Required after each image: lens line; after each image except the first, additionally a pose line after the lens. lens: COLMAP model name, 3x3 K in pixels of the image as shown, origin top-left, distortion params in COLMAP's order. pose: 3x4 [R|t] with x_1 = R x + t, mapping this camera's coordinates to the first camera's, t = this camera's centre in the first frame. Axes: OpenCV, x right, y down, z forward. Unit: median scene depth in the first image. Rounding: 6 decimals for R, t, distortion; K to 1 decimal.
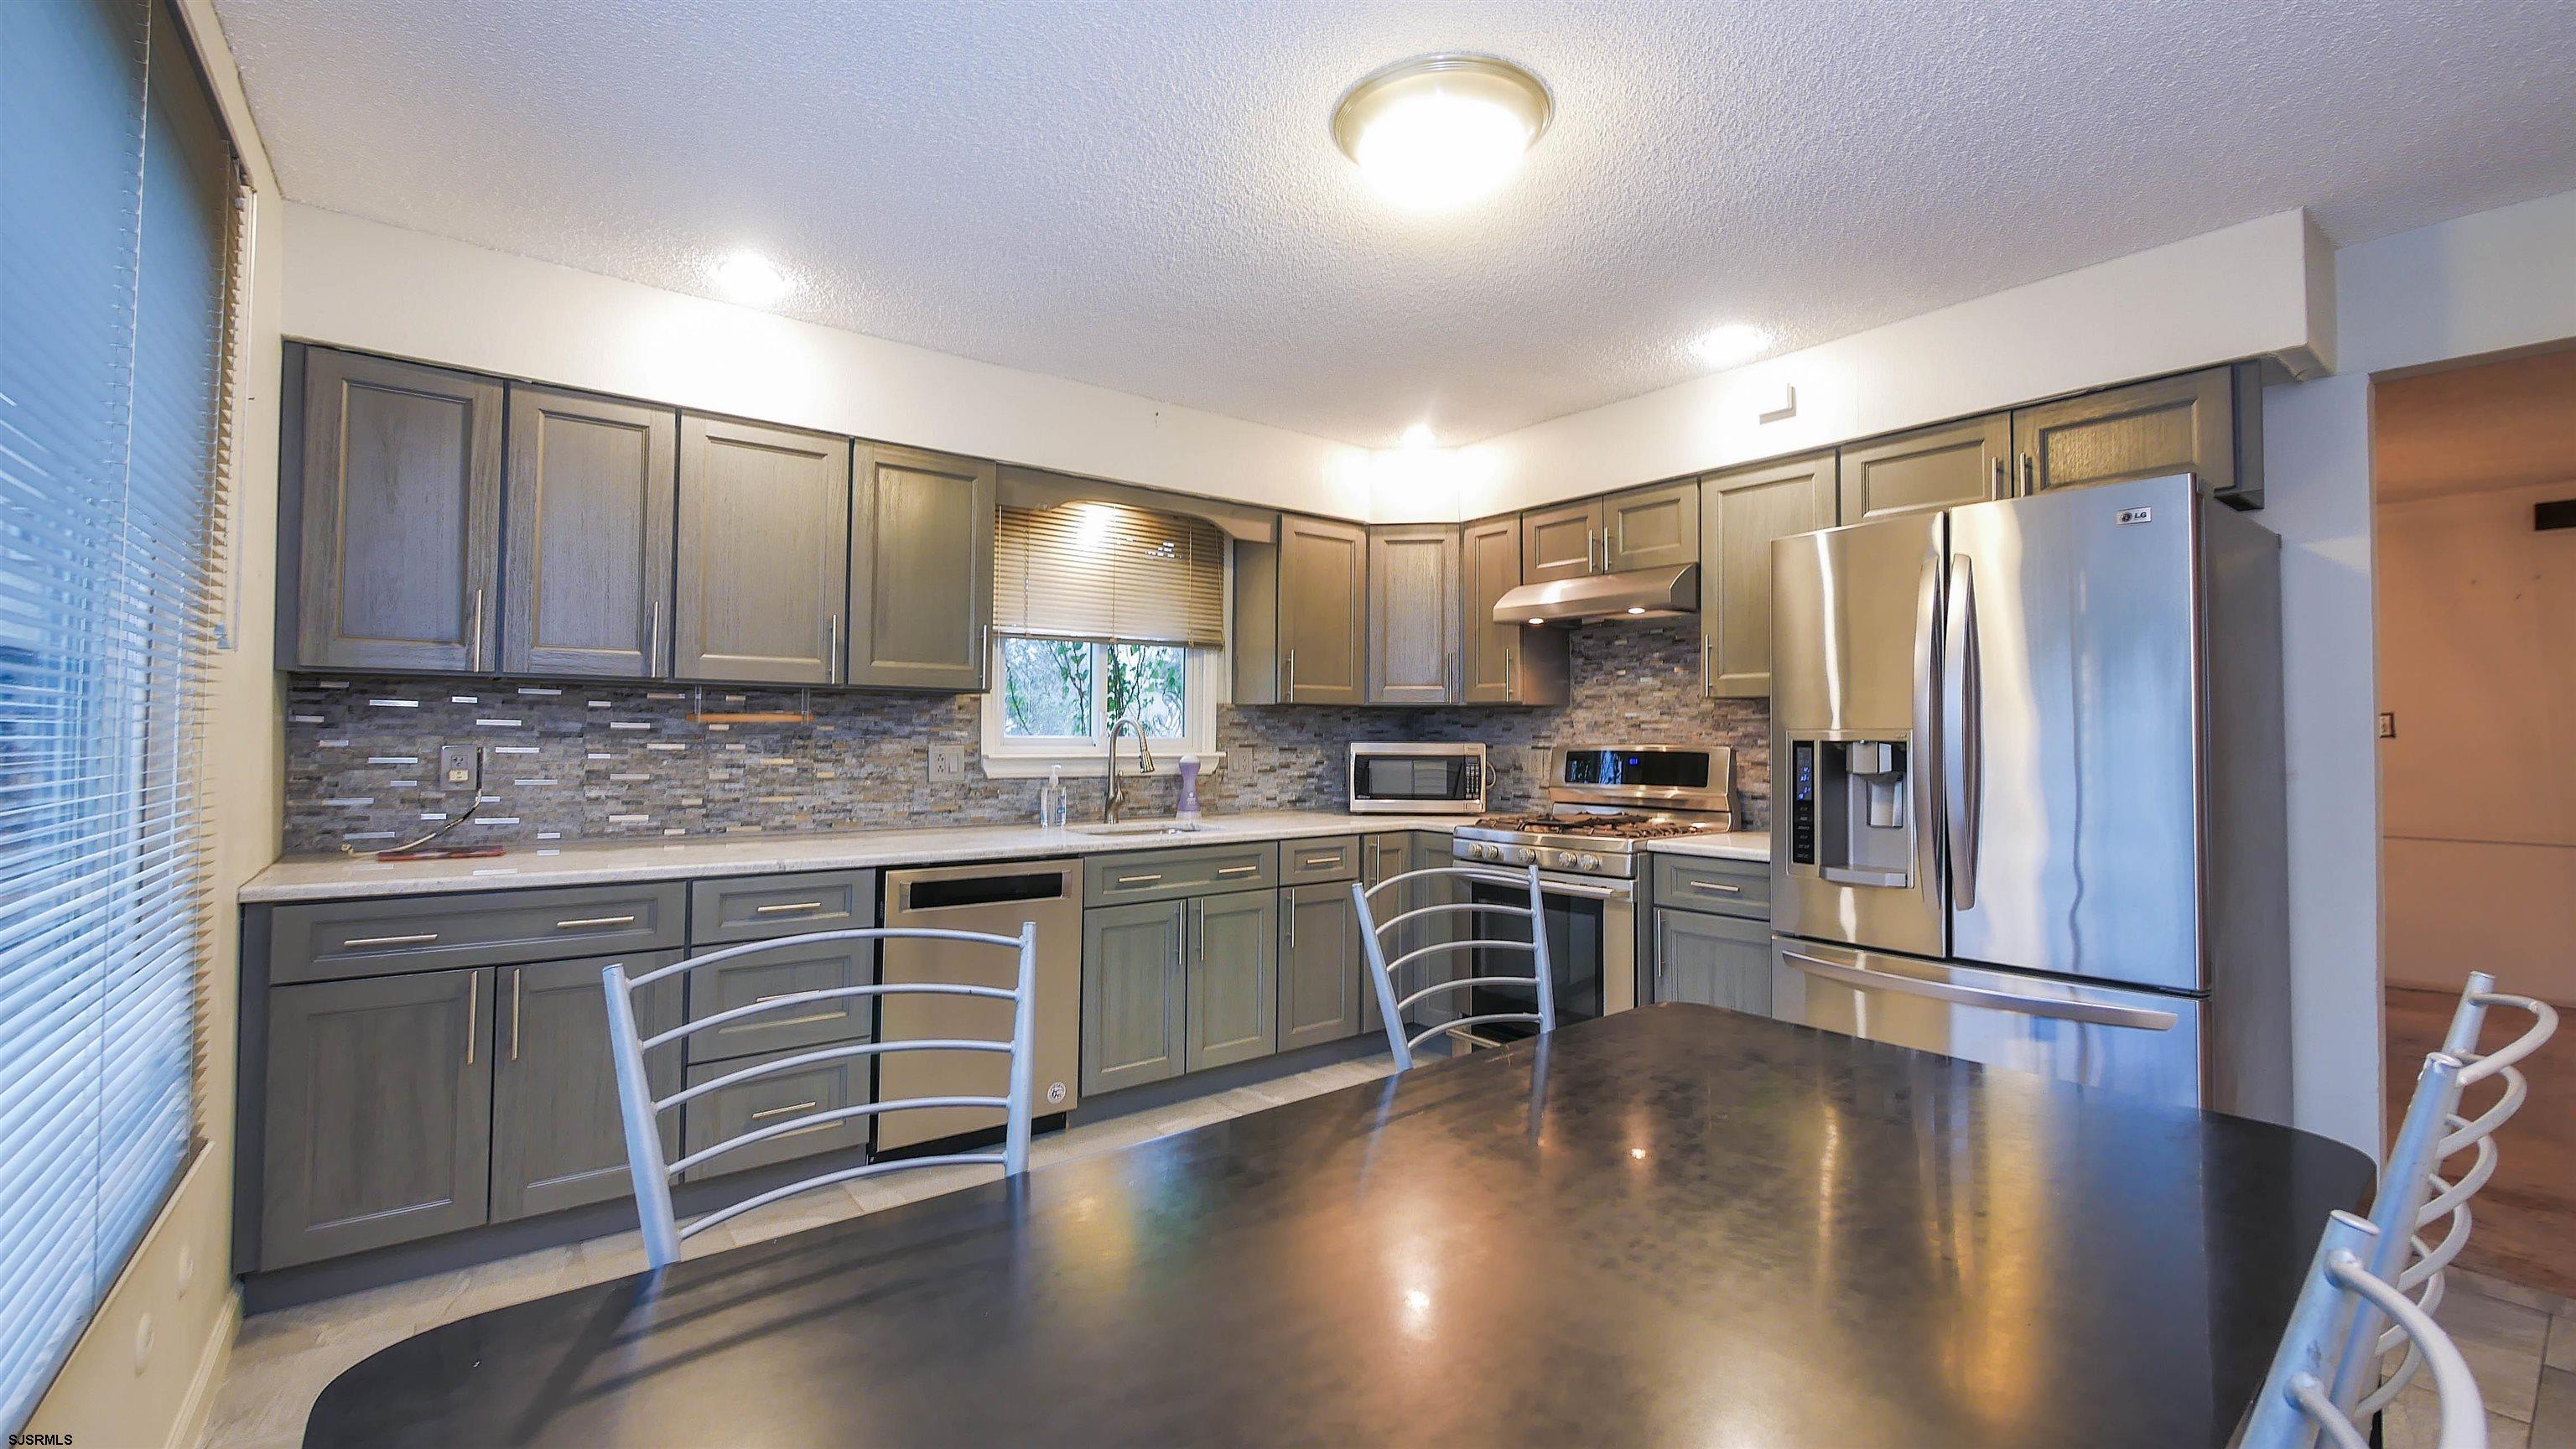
lens RADIAL K [[1053.6, 0, 1274.2], [0, 1053.6, 727.1], [0, 0, 1]] dist [-0.006078, 0.001651]
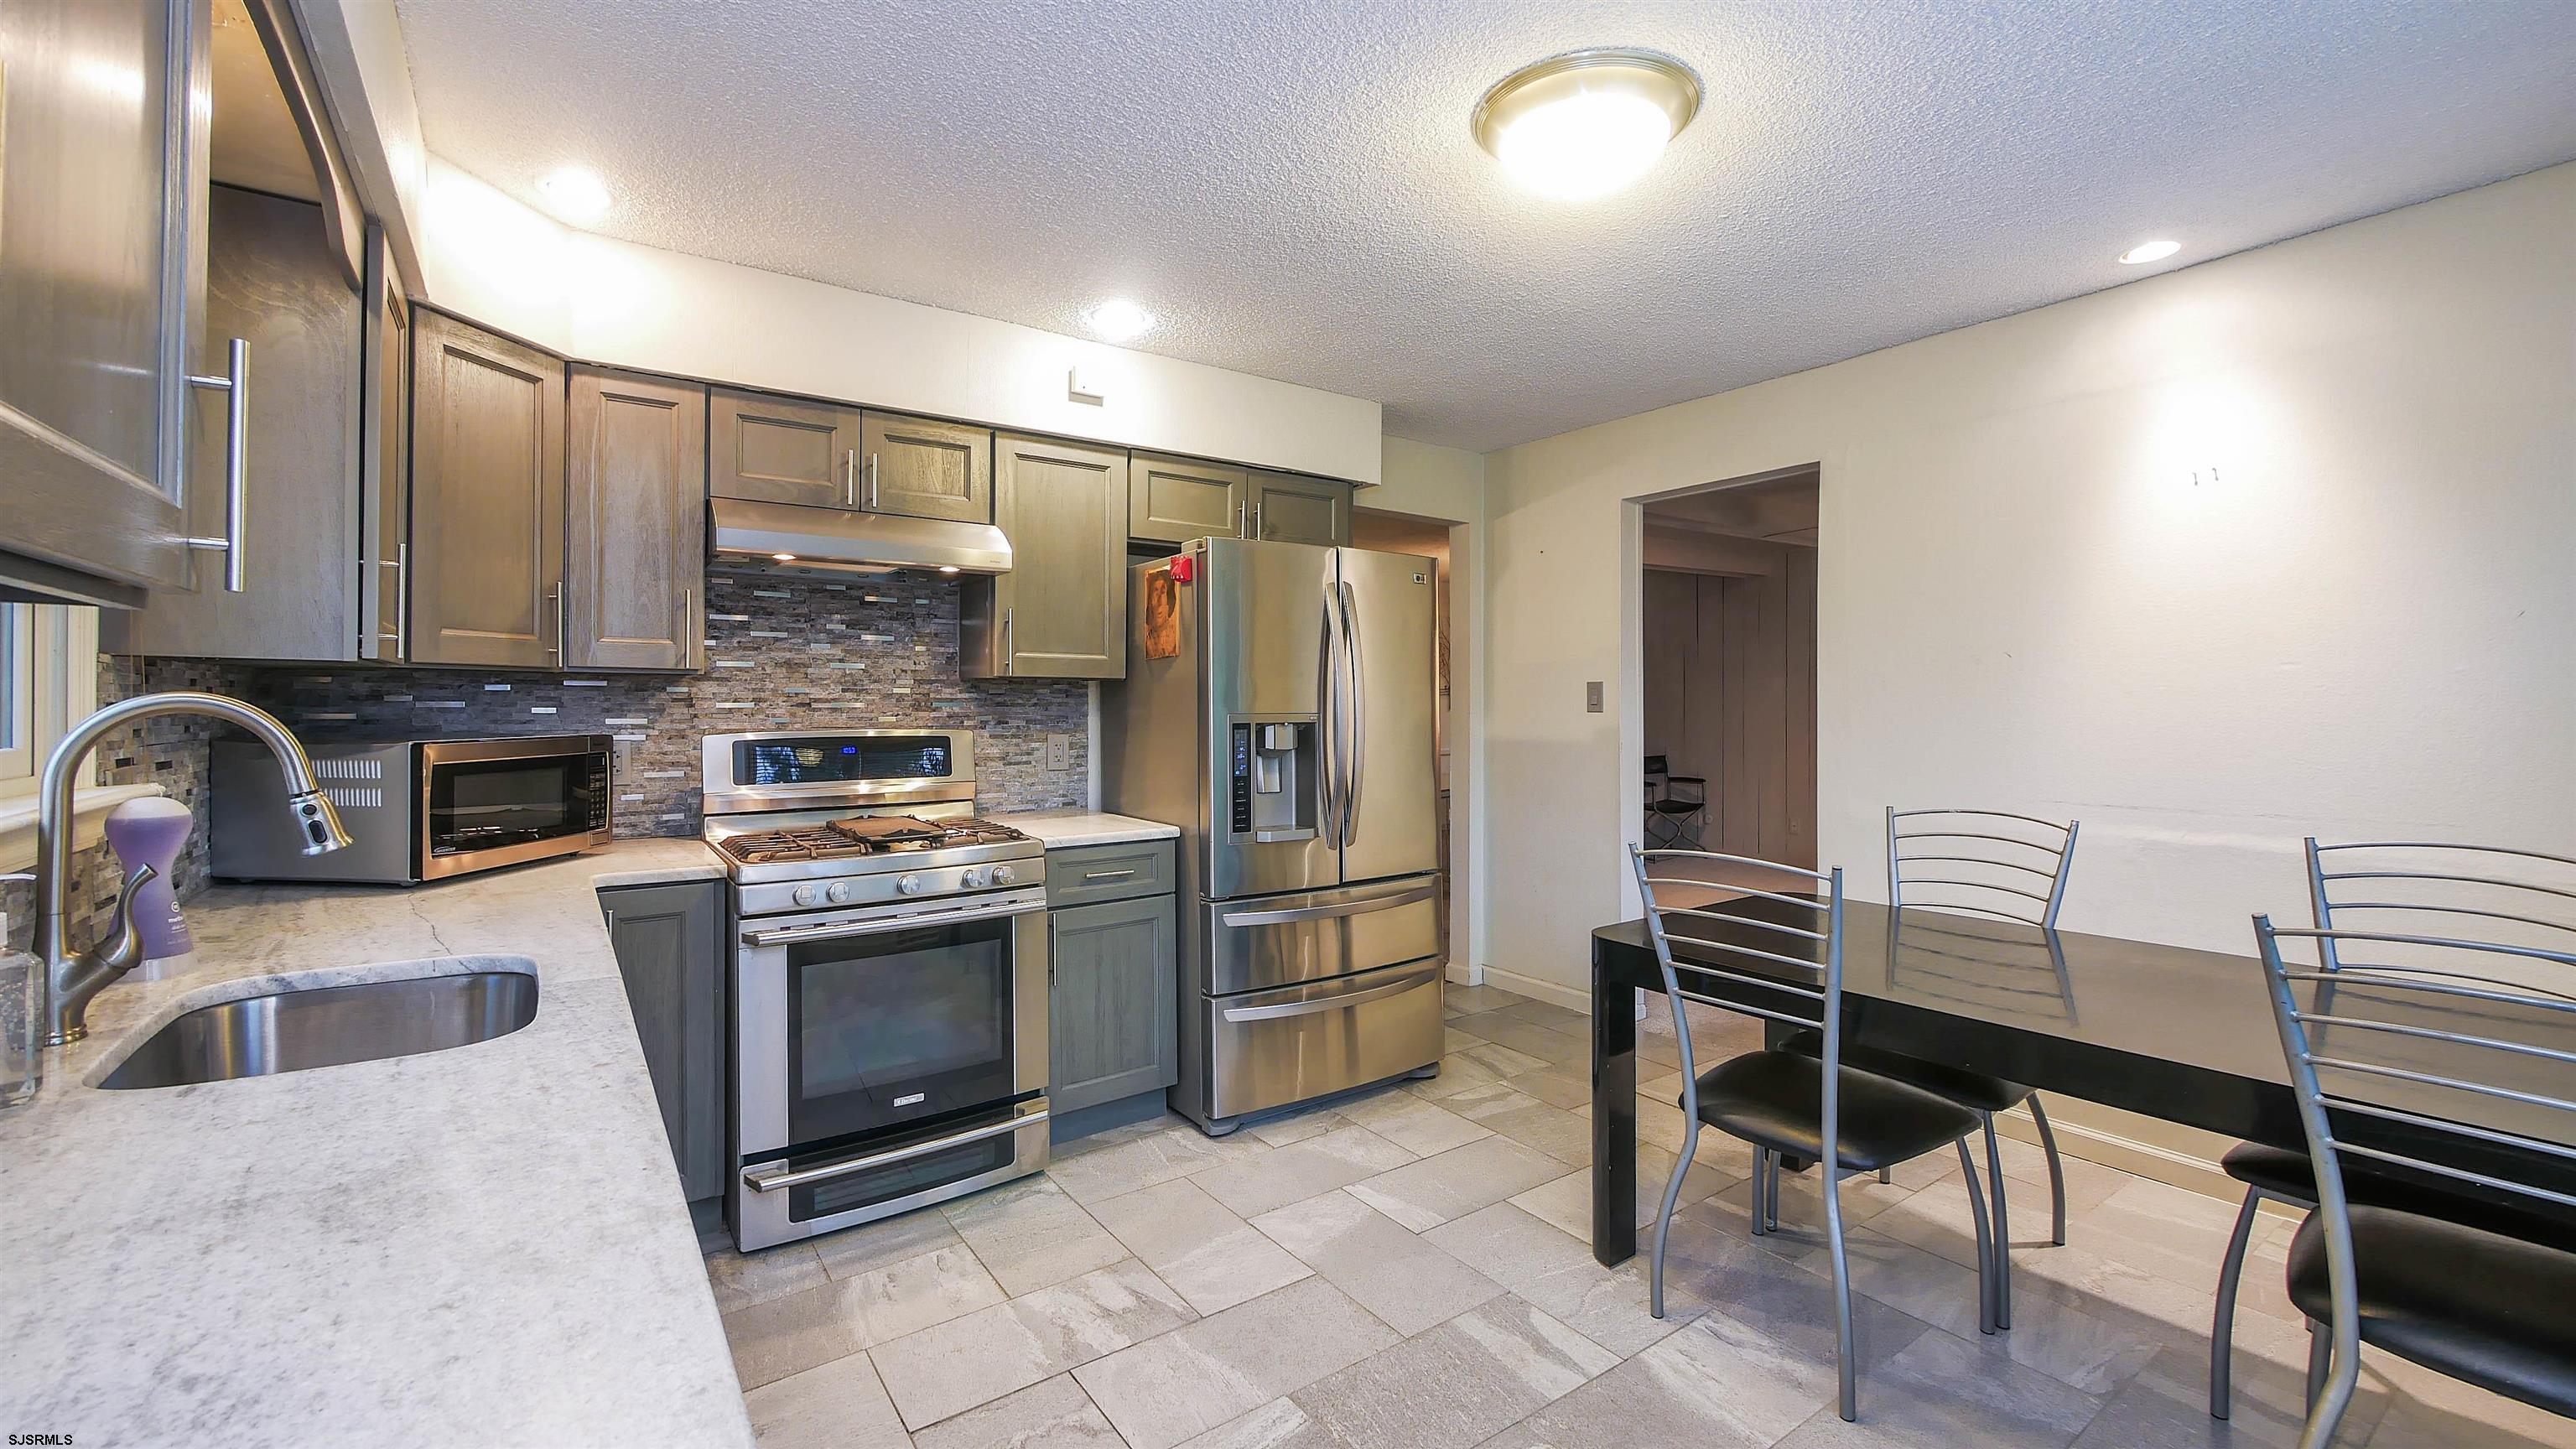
lens RADIAL K [[1053.6, 0, 1289.5], [0, 1053.6, 700.5], [0, 0, 1]] dist [-0.006078, 0.001651]
pose [[0.037132, -0.000289, 0.999310, -0.460533], [-0.006979, 0.999975, 0.000549, -0.008575], [-0.999286, -0.006995, 0.037129, 0.678246]]
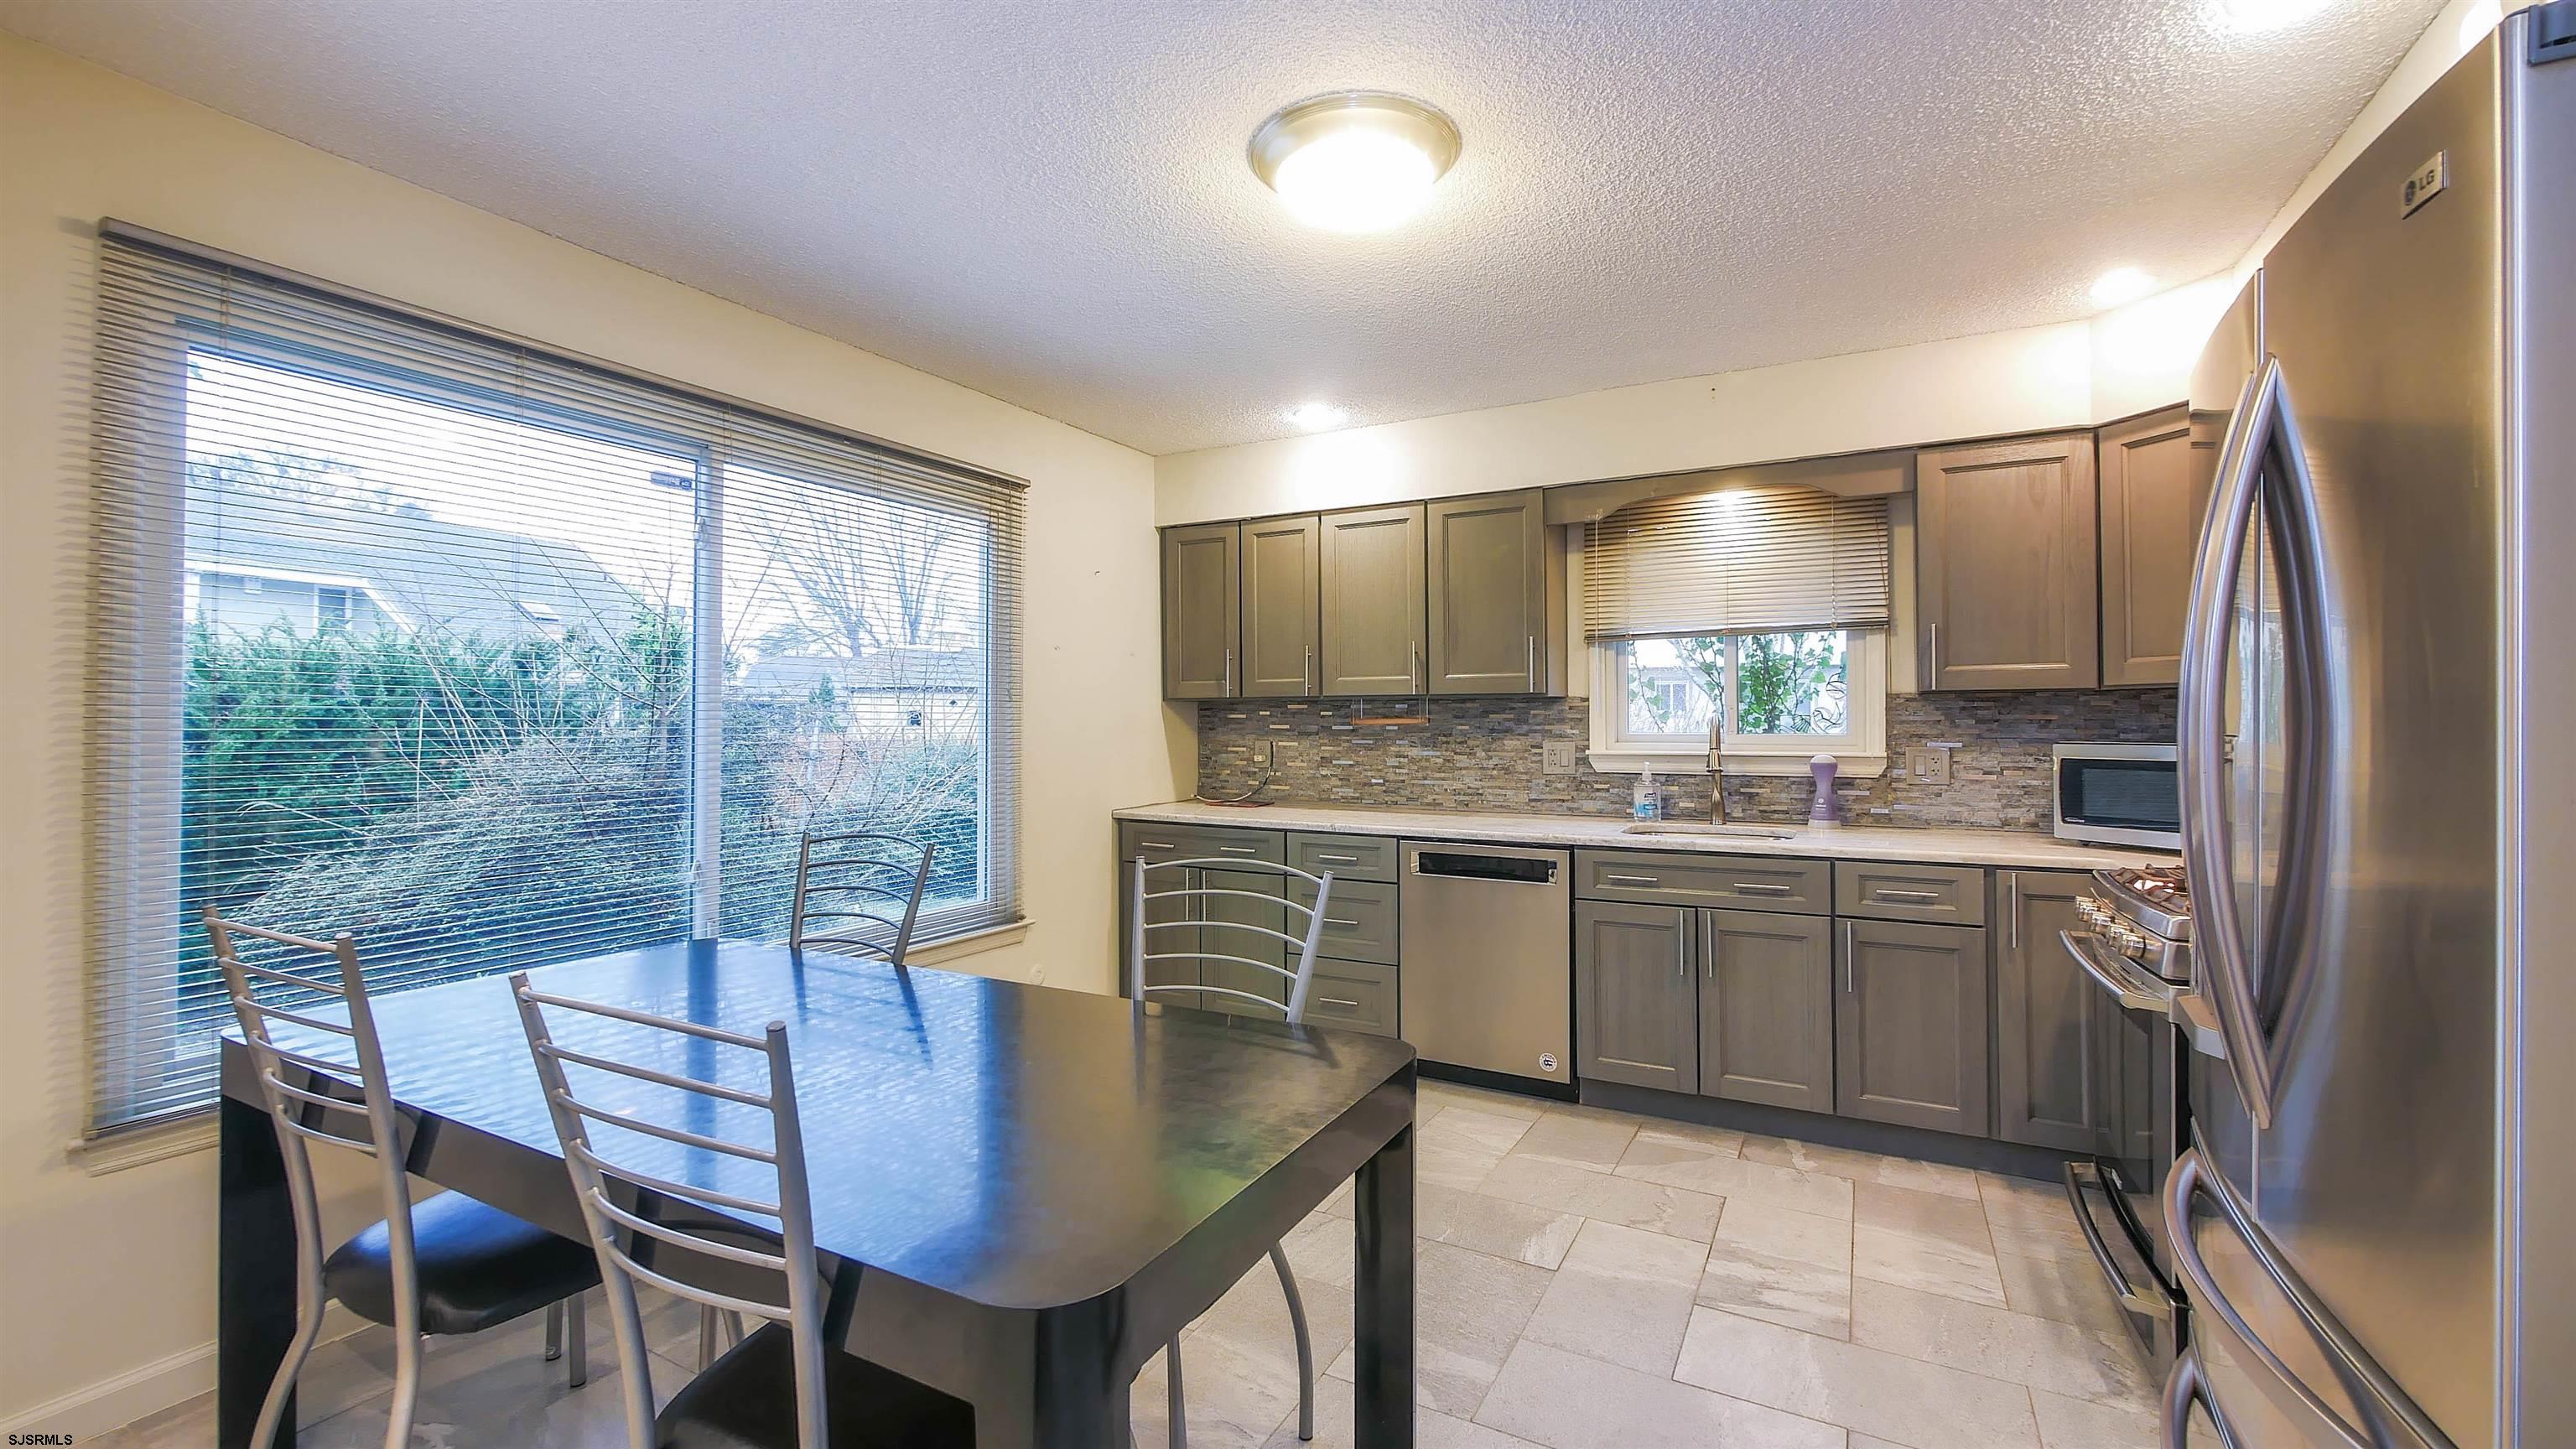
lens RADIAL K [[1053.6, 0, 1304.7], [0, 1053.6, 724.7], [0, 0, 1]] dist [-0.006078, 0.001651]
pose [[0.422446, -0.005427, -0.906372, 0.598265], [0.014384, 0.999896, 0.000717, -0.005565], [0.906274, -0.013340, 0.422481, 0.280502]]
